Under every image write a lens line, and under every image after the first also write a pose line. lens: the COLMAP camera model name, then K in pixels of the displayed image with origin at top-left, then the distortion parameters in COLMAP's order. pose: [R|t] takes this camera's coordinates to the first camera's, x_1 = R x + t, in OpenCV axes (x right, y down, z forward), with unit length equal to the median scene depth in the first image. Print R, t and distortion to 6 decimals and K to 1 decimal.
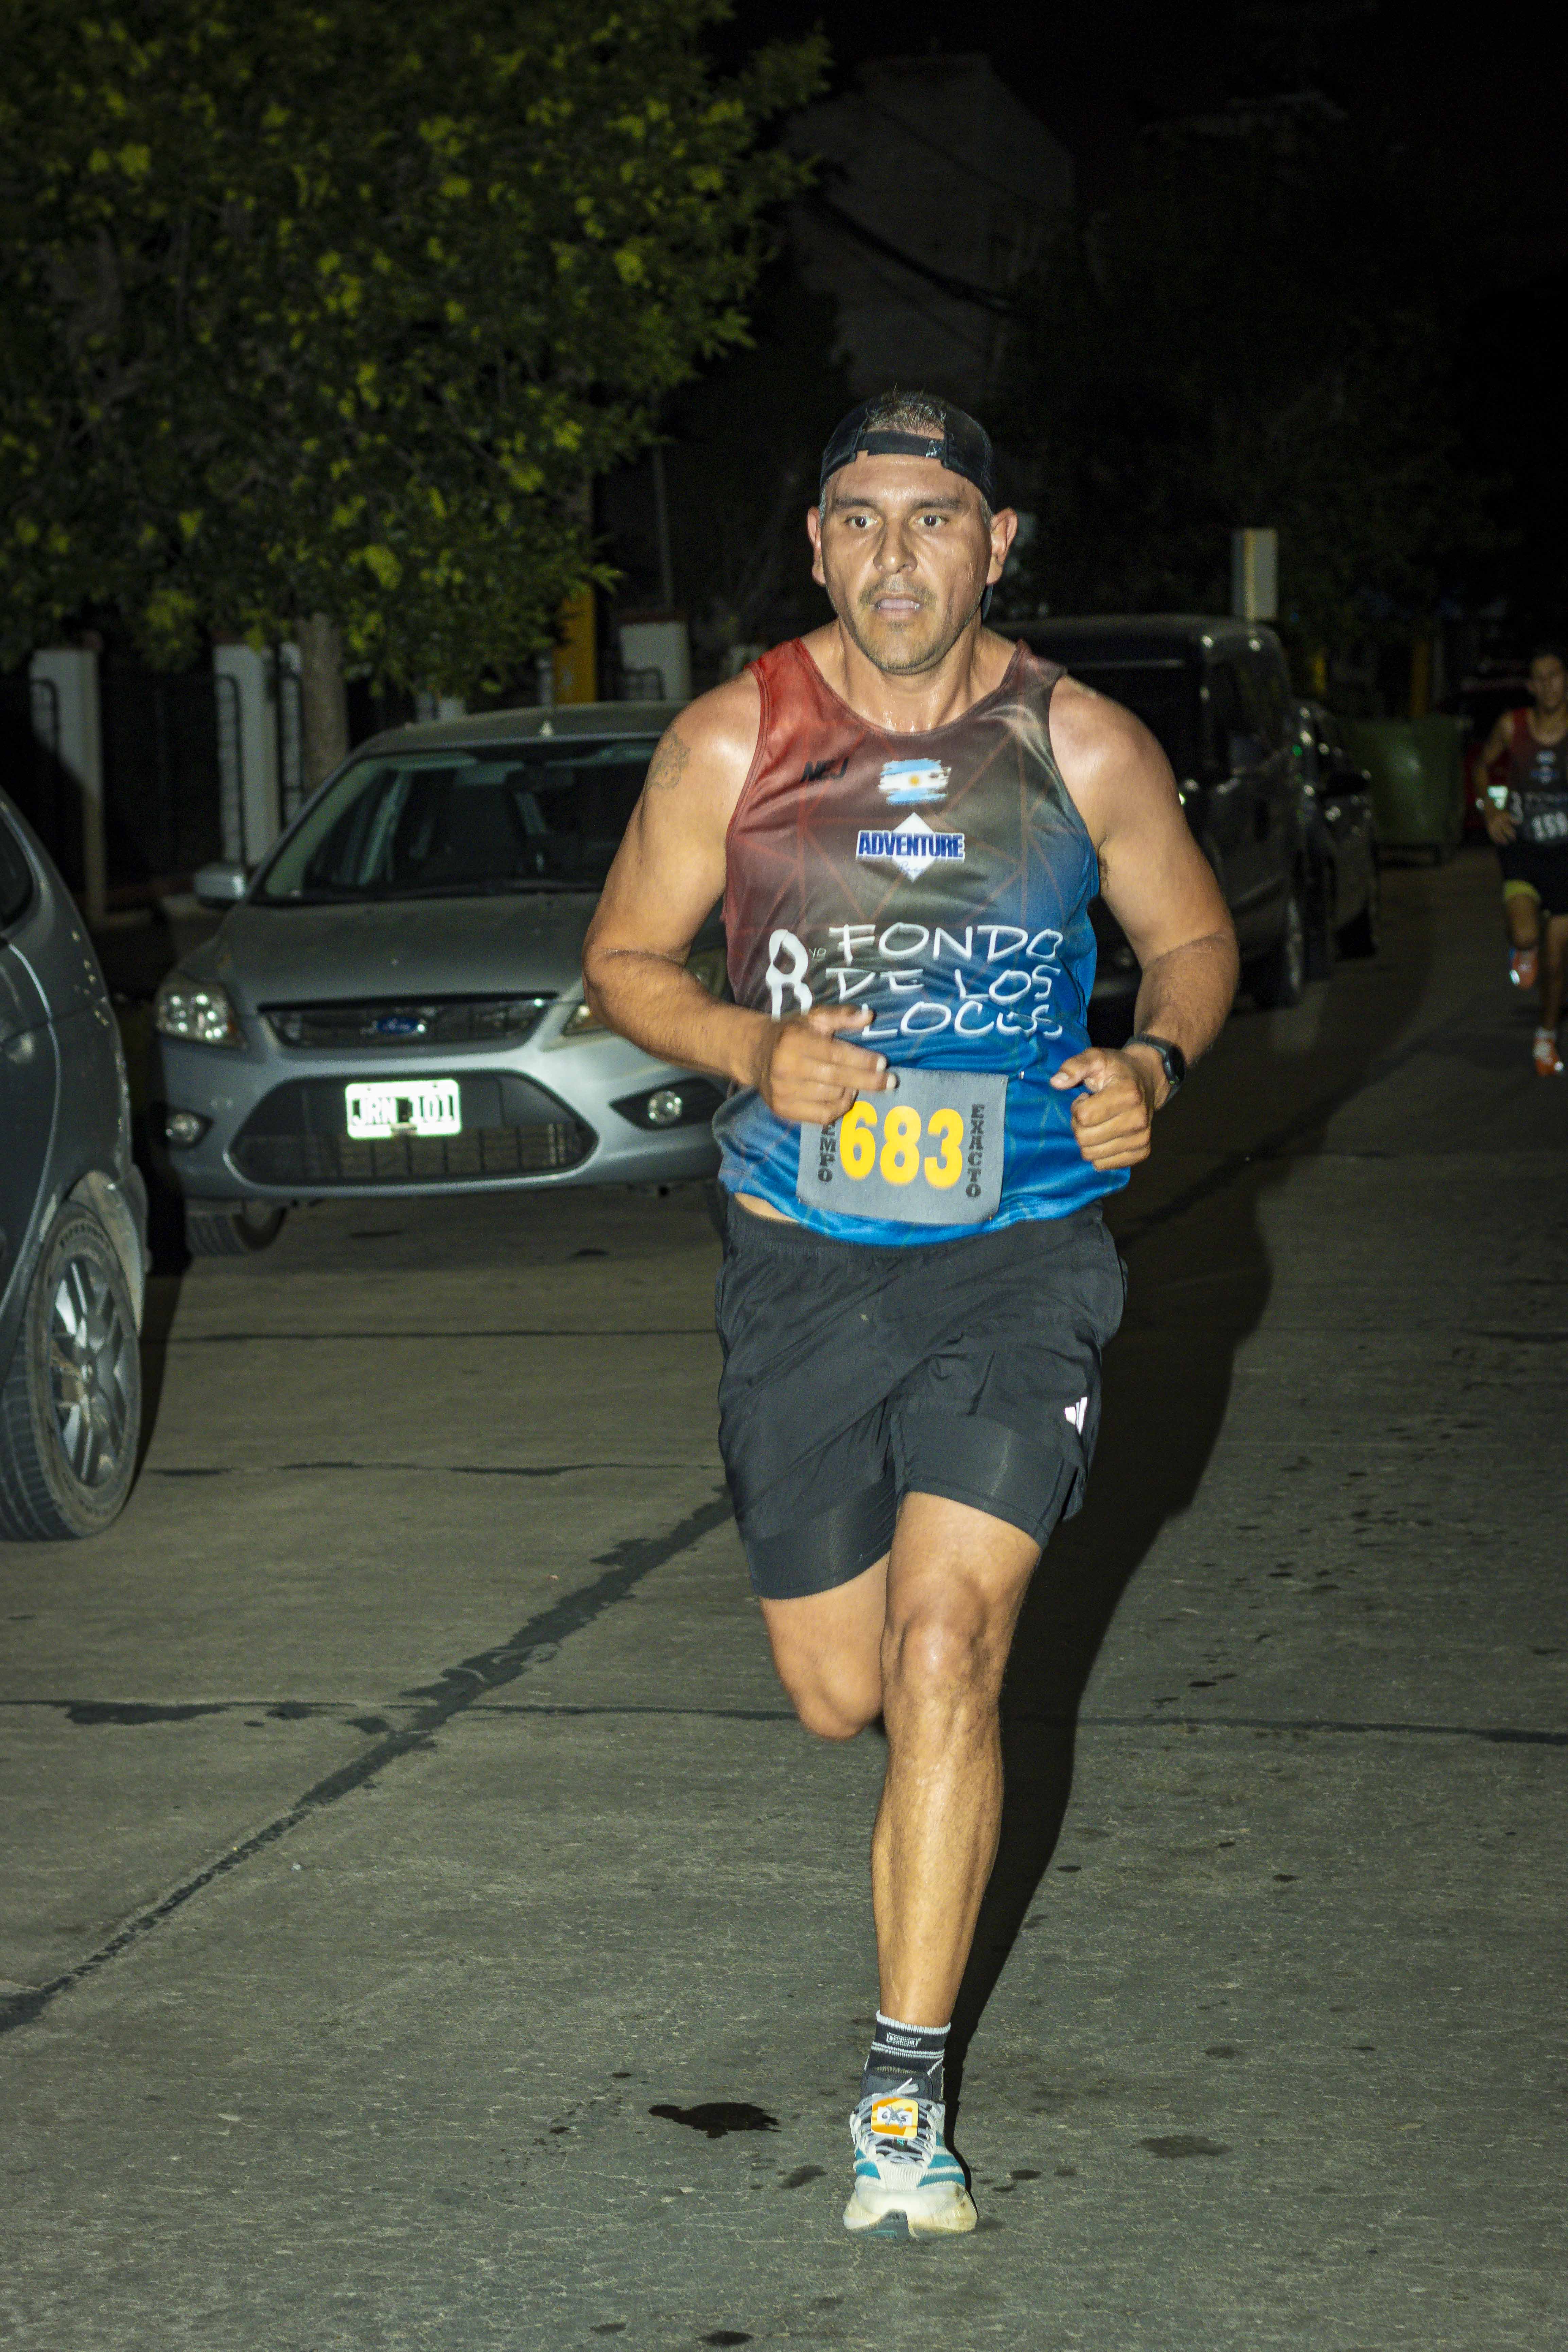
lens RADIAL K [[5398.7, 0, 783.6], [0, 5398.7, 1273.2], [0, 0, 1]] dist [0.120878, 0.086090]
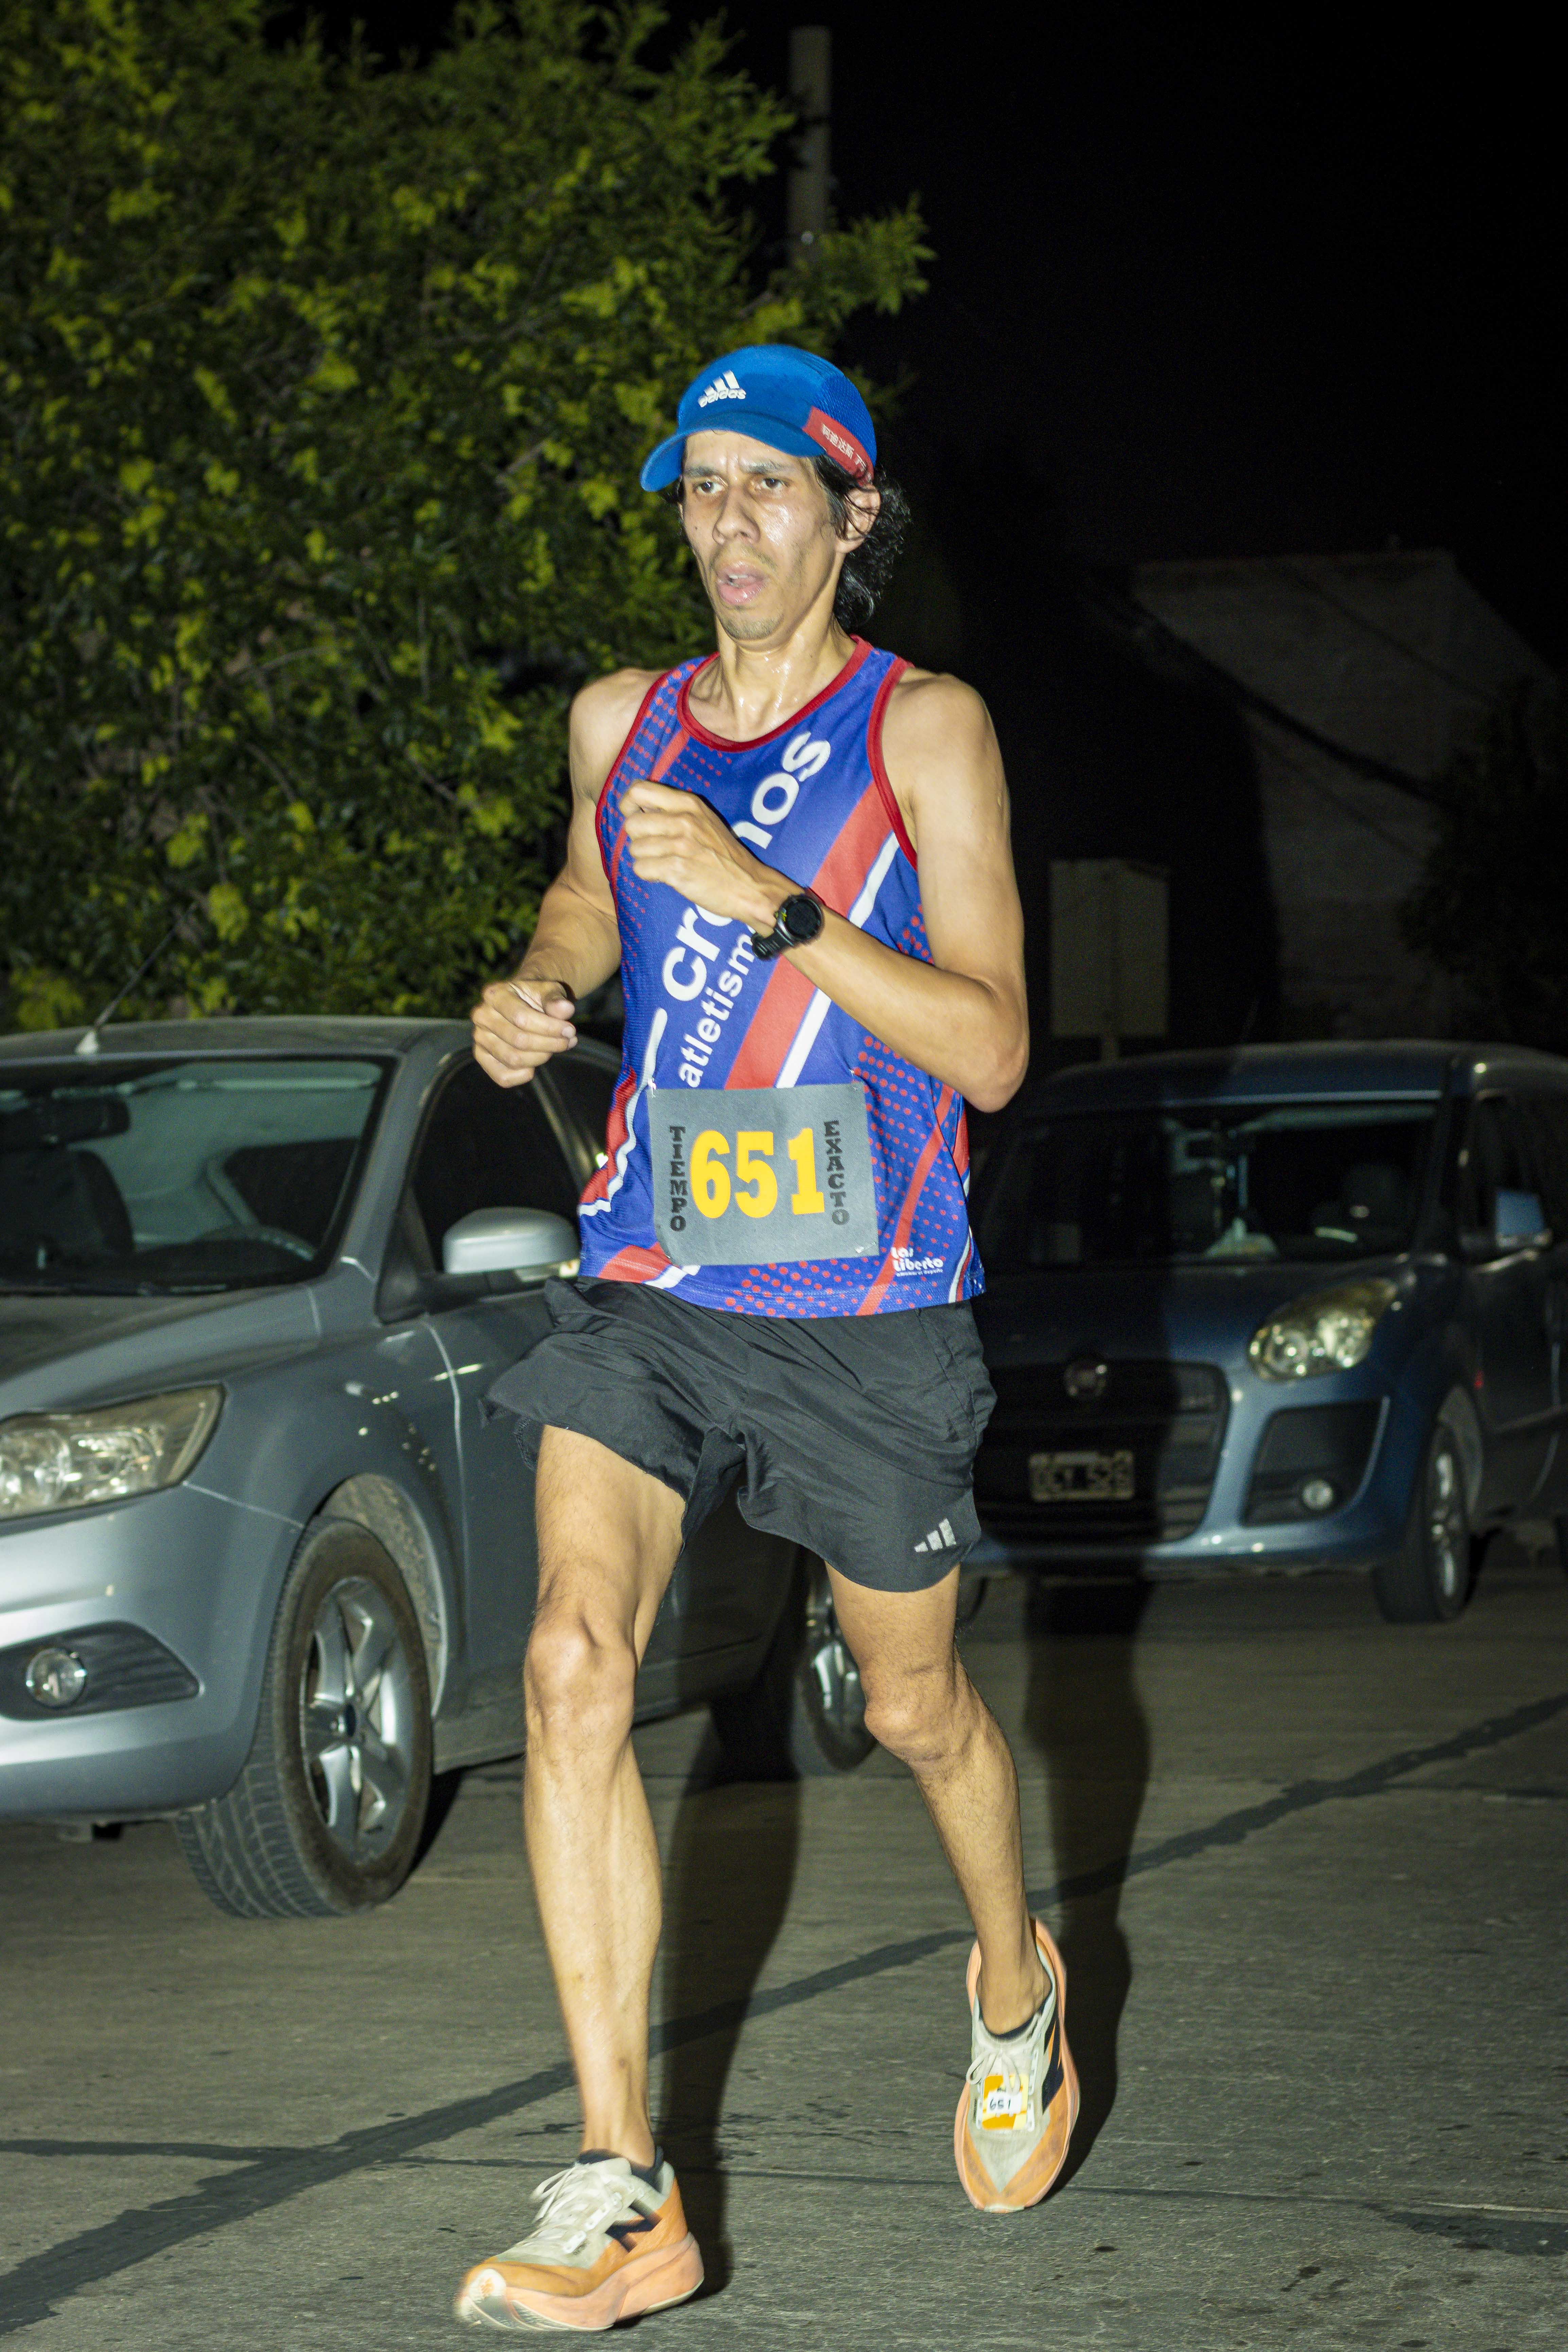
lens RADIAL K [[5417.1, 0, 782.1], [0, 5417.1, 1286.1], [0, 0, 1]] dist [0.124062, -0.004500]
pose [[0.994318, 0.013536, -0.105583, 0.108773], [-0.024872, 0.993970, -0.106796, -0.013940], [0.103501, 0.108815, 0.988659, 0.479912]]
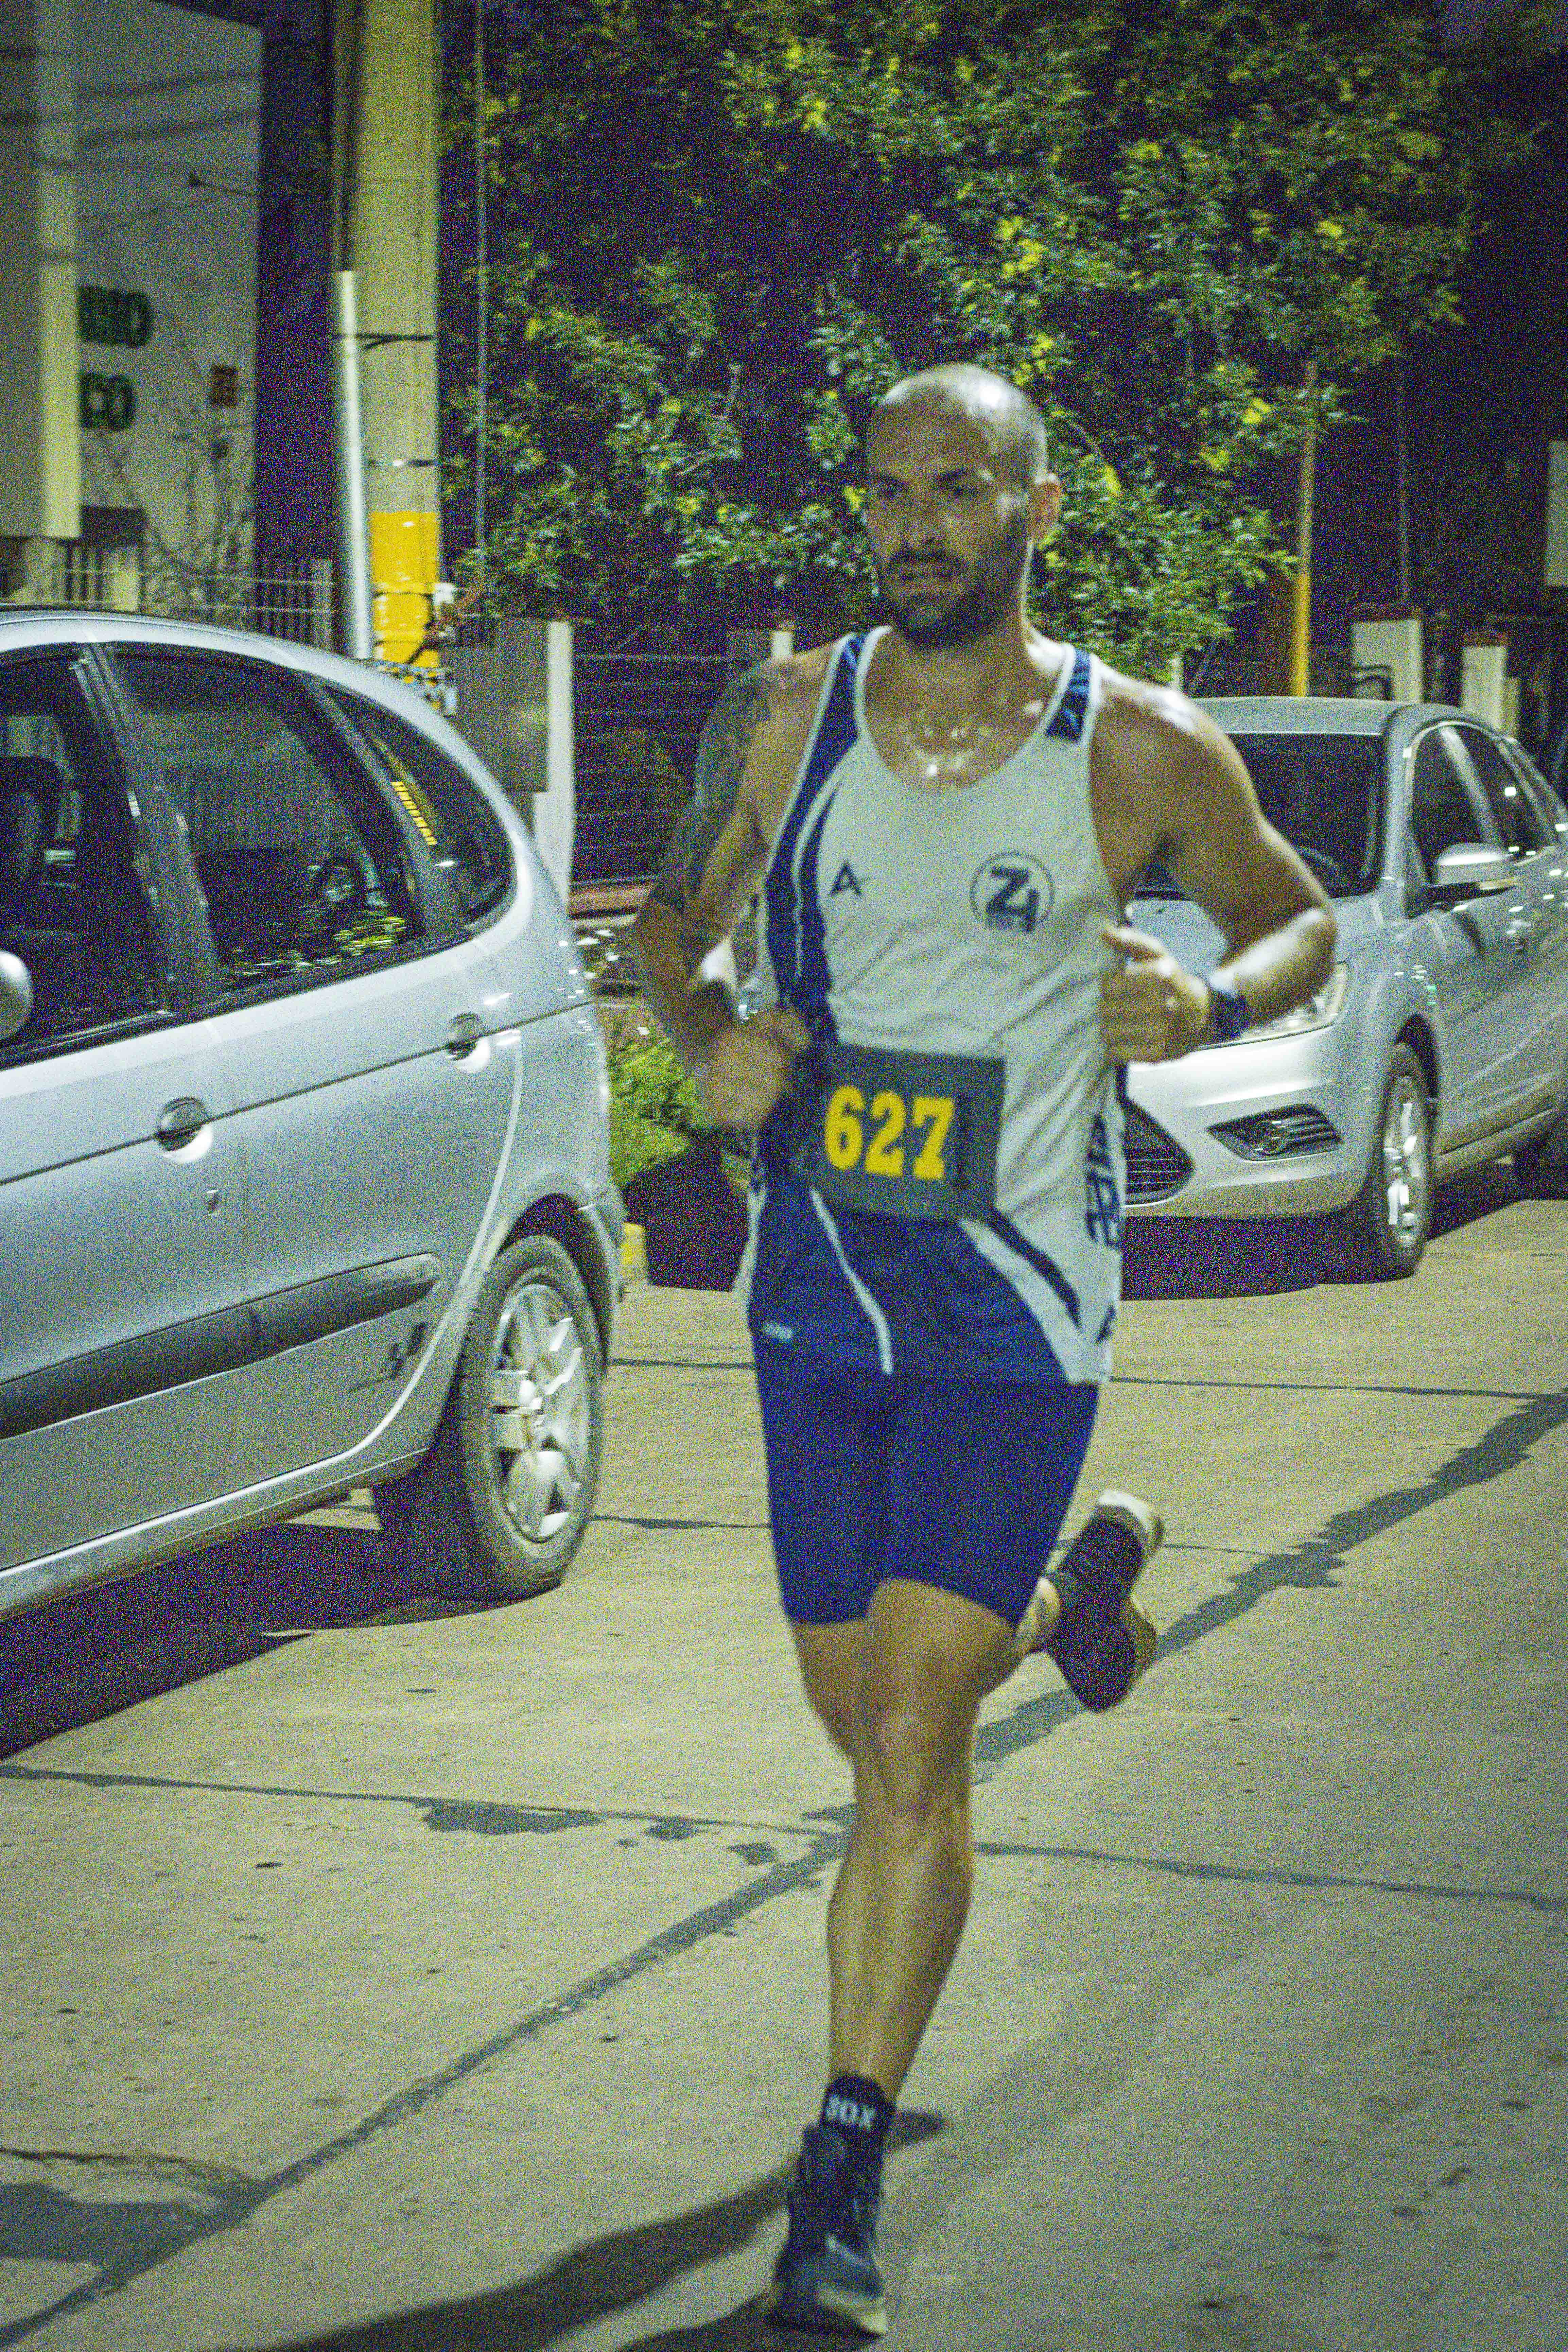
lens RADIAL K [[5399.1, 0, 791.7], [0, 5399.1, 1309.4], [0, 0, 1]] dist [0.128078, -0.006758]
pose [[0.989866, 0.048688, -0.133399, 0.022464], [-0.047588, 0.998802, 0.011428, -0.007790], [0.133796, -0.004964, 0.990996, 0.073282]]
